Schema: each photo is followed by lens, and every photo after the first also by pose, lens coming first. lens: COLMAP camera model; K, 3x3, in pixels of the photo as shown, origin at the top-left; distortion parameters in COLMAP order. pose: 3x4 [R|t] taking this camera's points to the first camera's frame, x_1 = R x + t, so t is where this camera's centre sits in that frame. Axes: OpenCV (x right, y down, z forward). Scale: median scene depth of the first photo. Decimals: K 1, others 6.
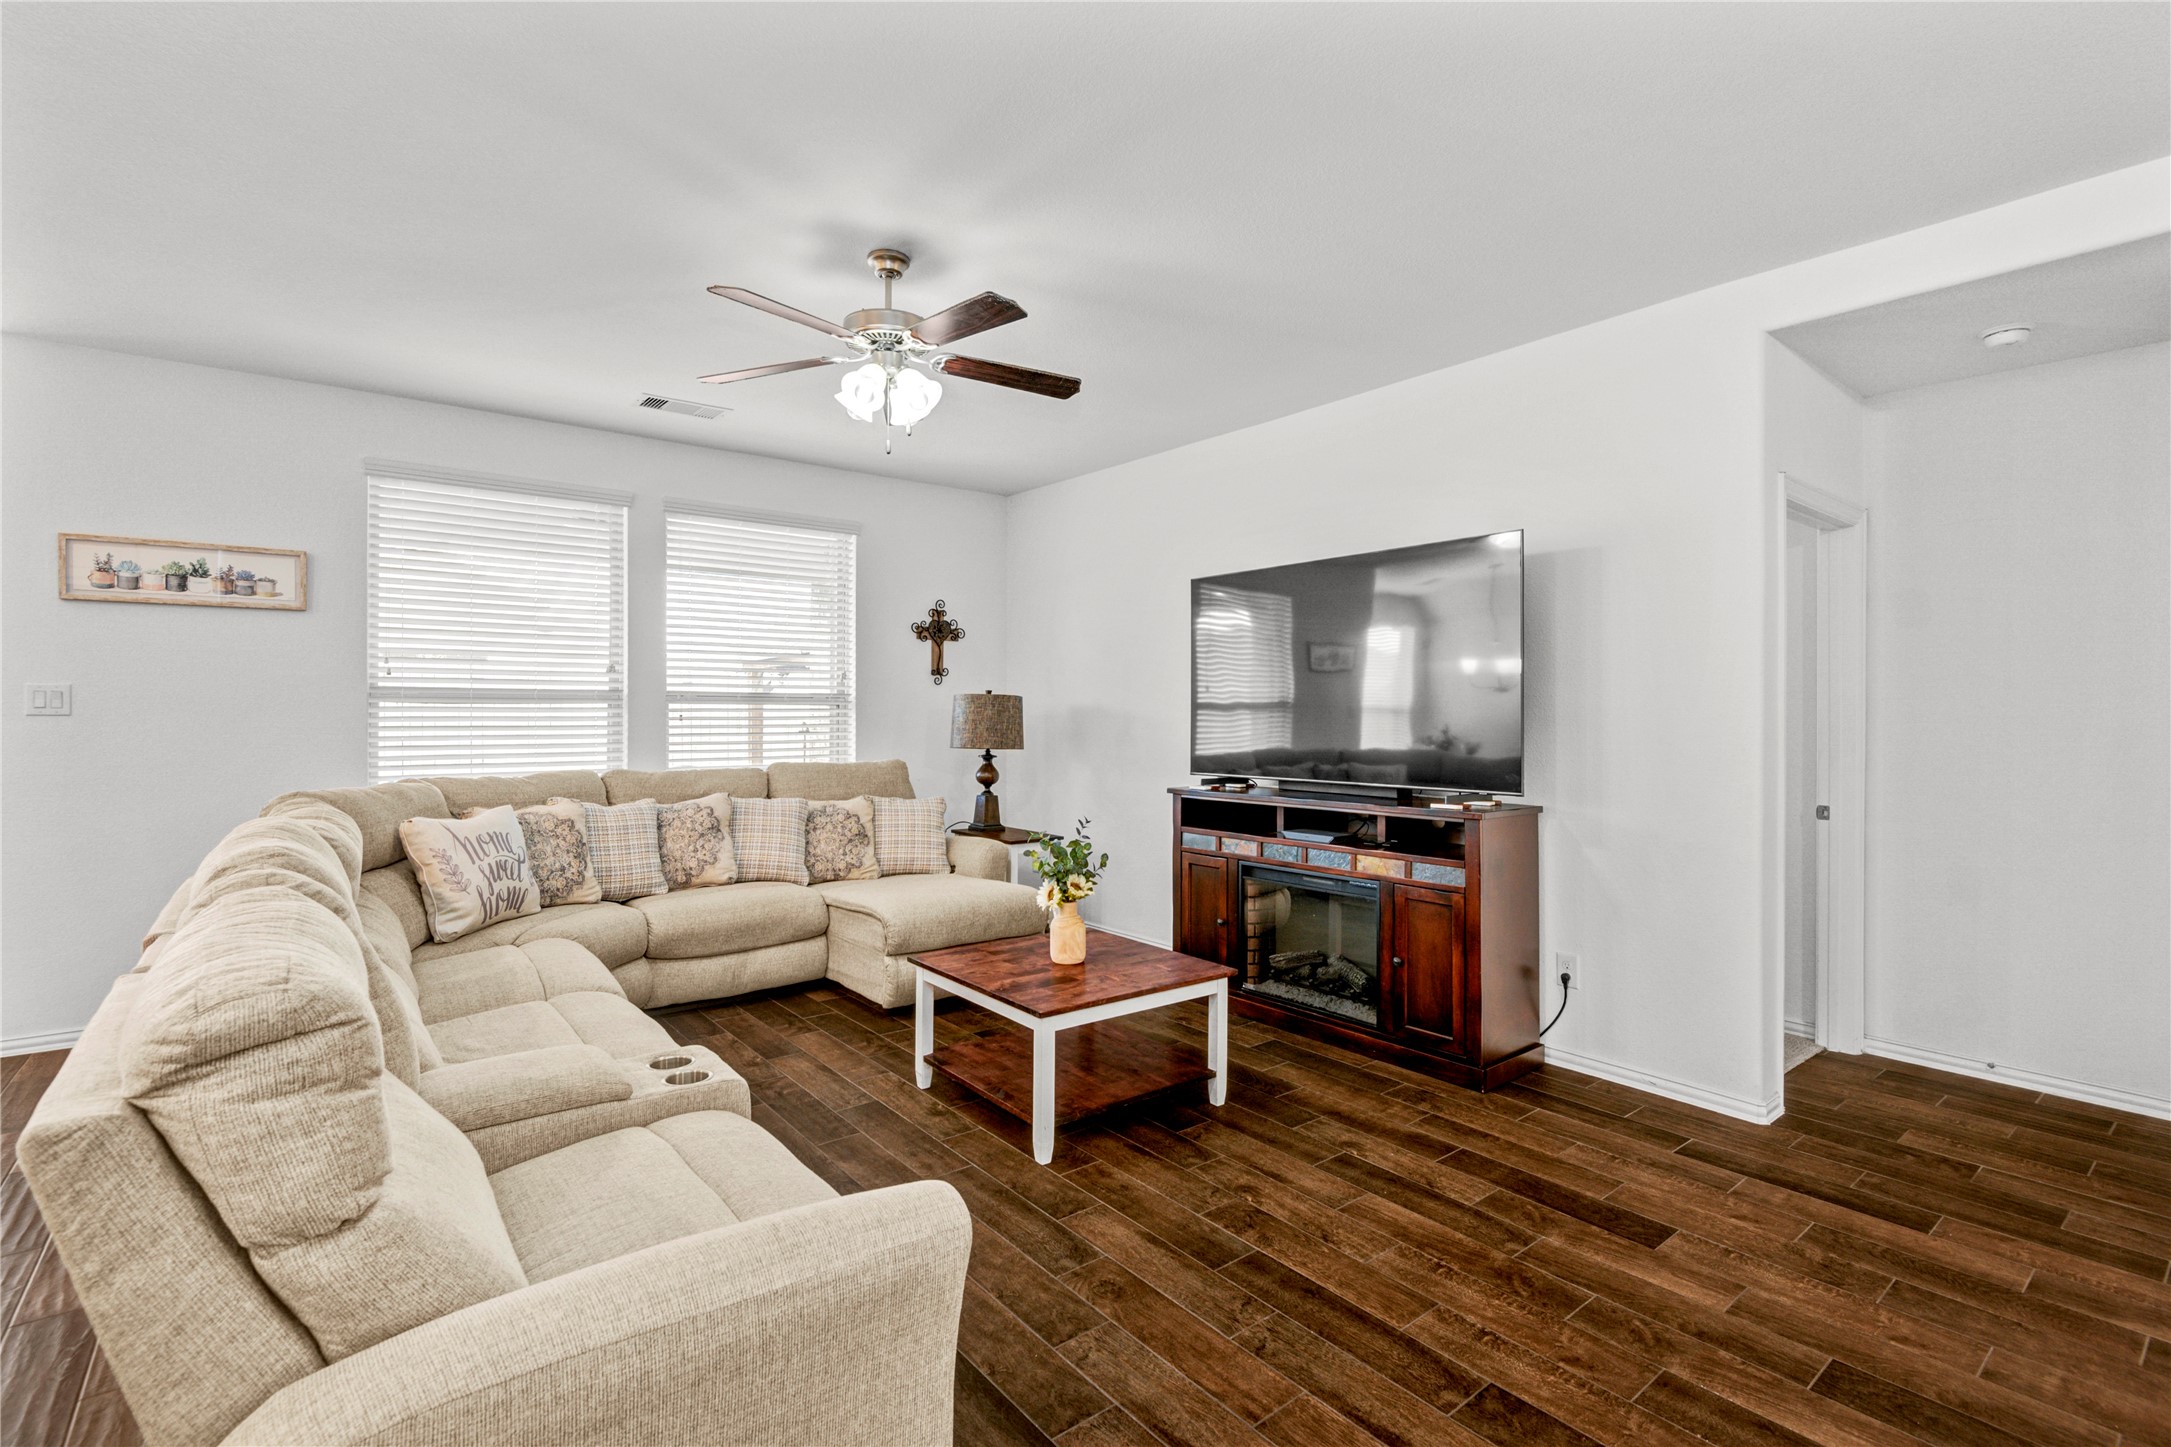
lens RADIAL K [[993.2, 0, 1093.5], [0, 993.2, 714.9], [0, 0, 1]] dist [-0.002939, -0.000988]
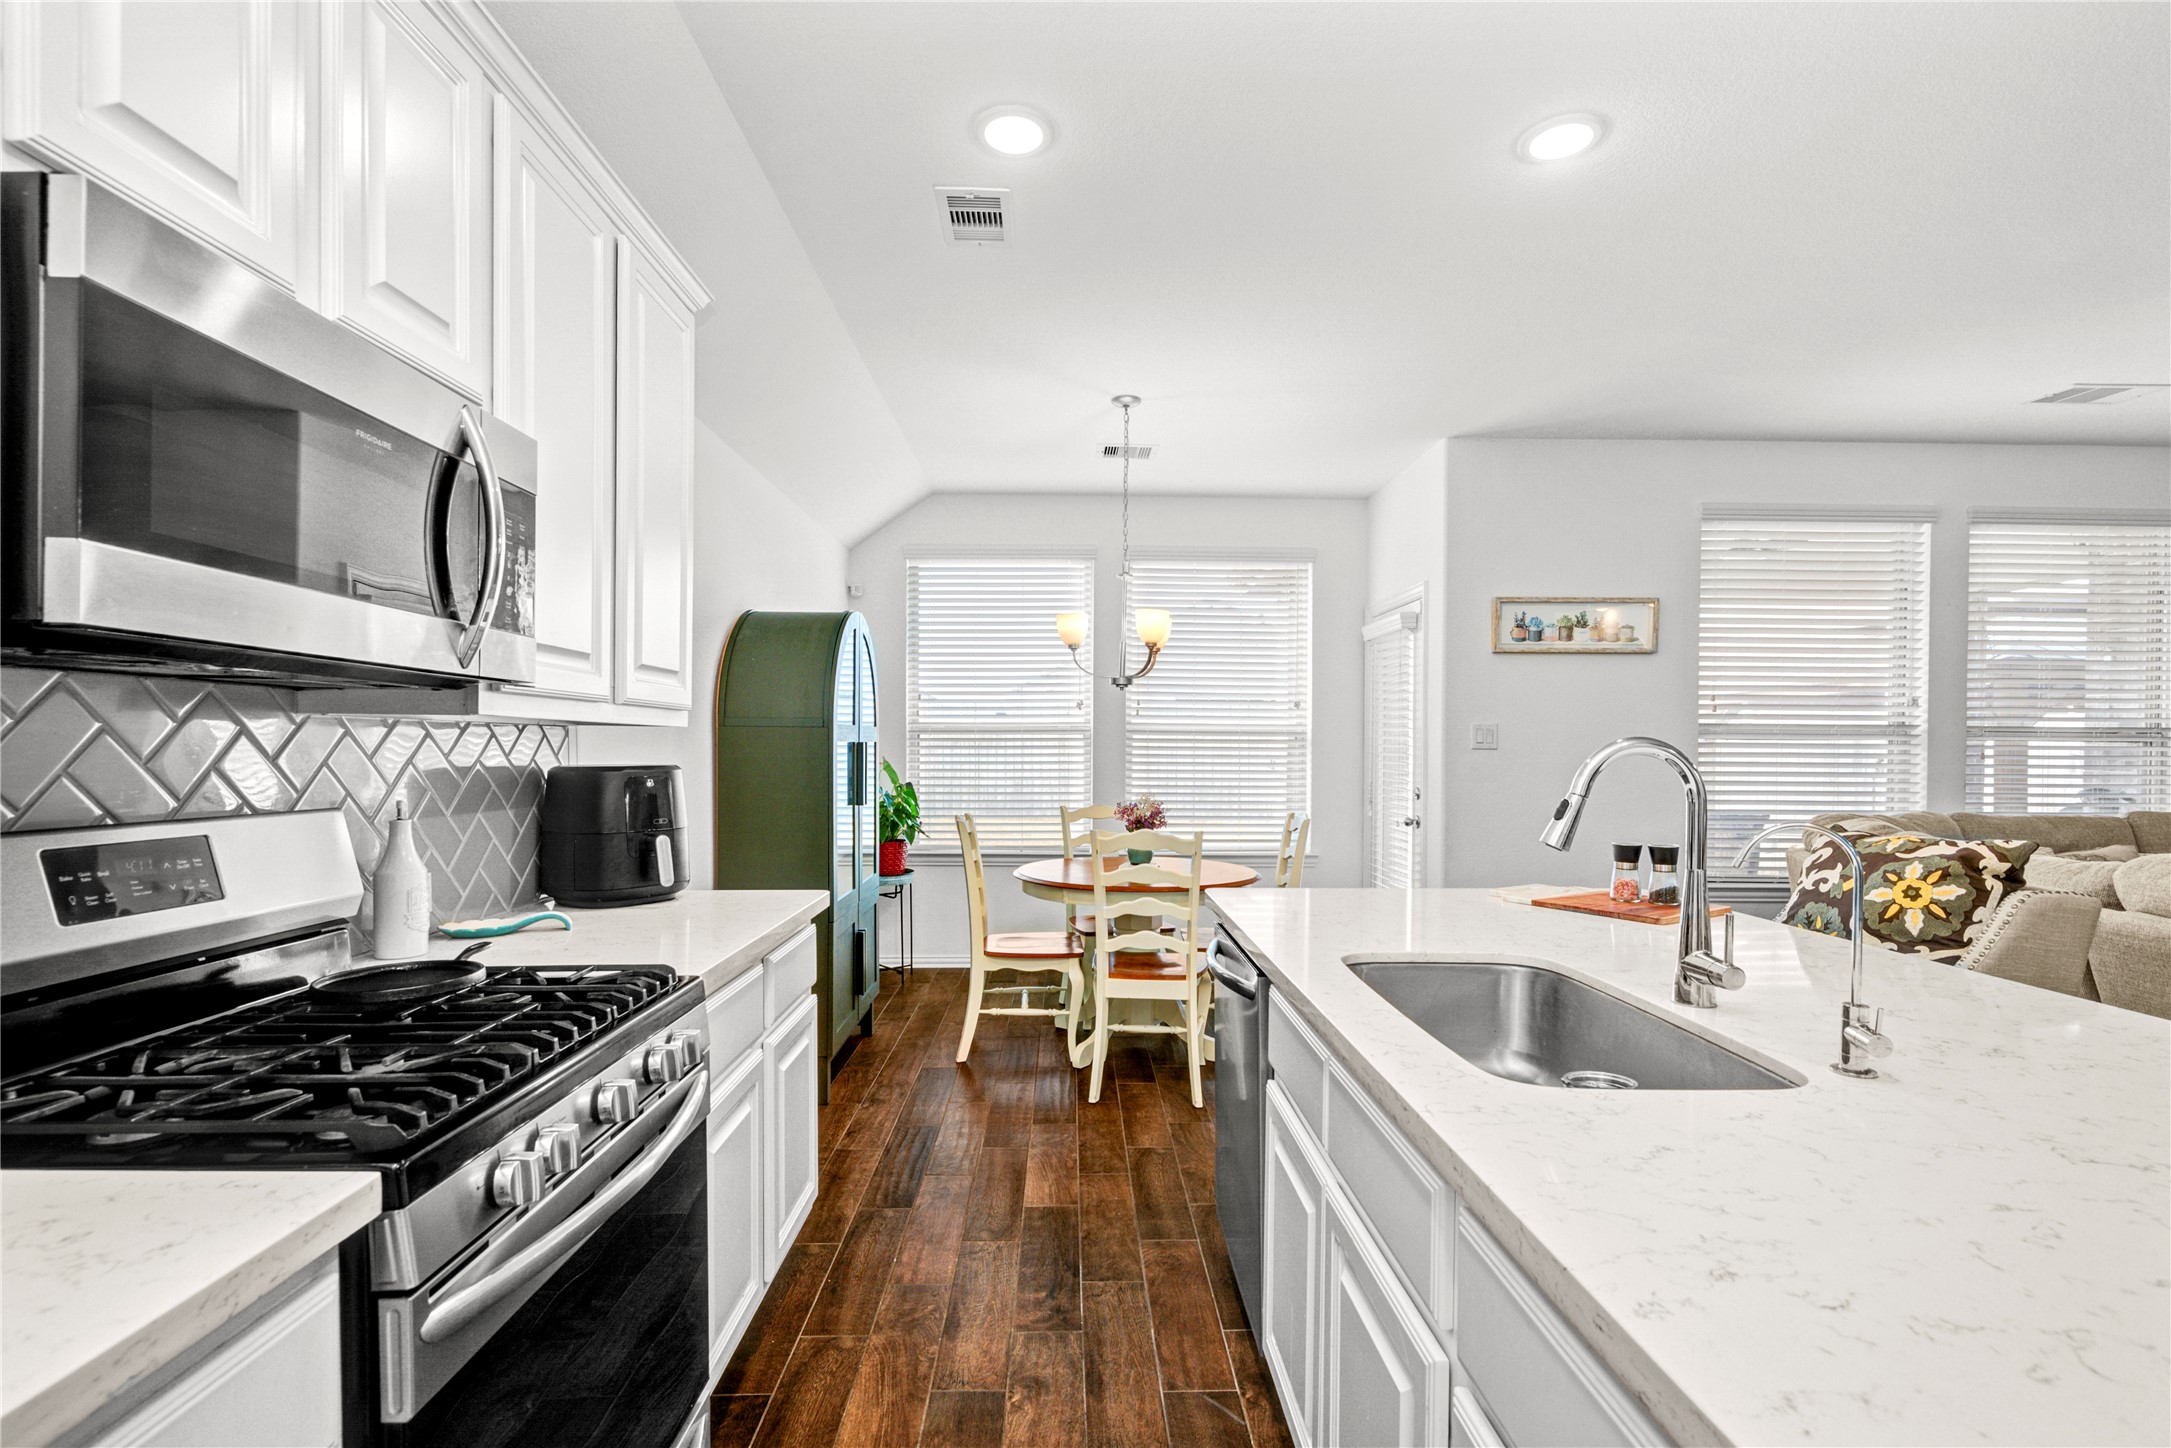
lens RADIAL K [[993.2, 0, 1082.1], [0, 993.2, 741.4], [0, 0, 1]] dist [-0.002939, -0.000988]
pose [[0.792745, 0.003021, -0.609546, -0.670720], [-0.006418, 0.999974, -0.003390, -0.001951], [0.609520, 0.006600, 0.792744, -0.243073]]
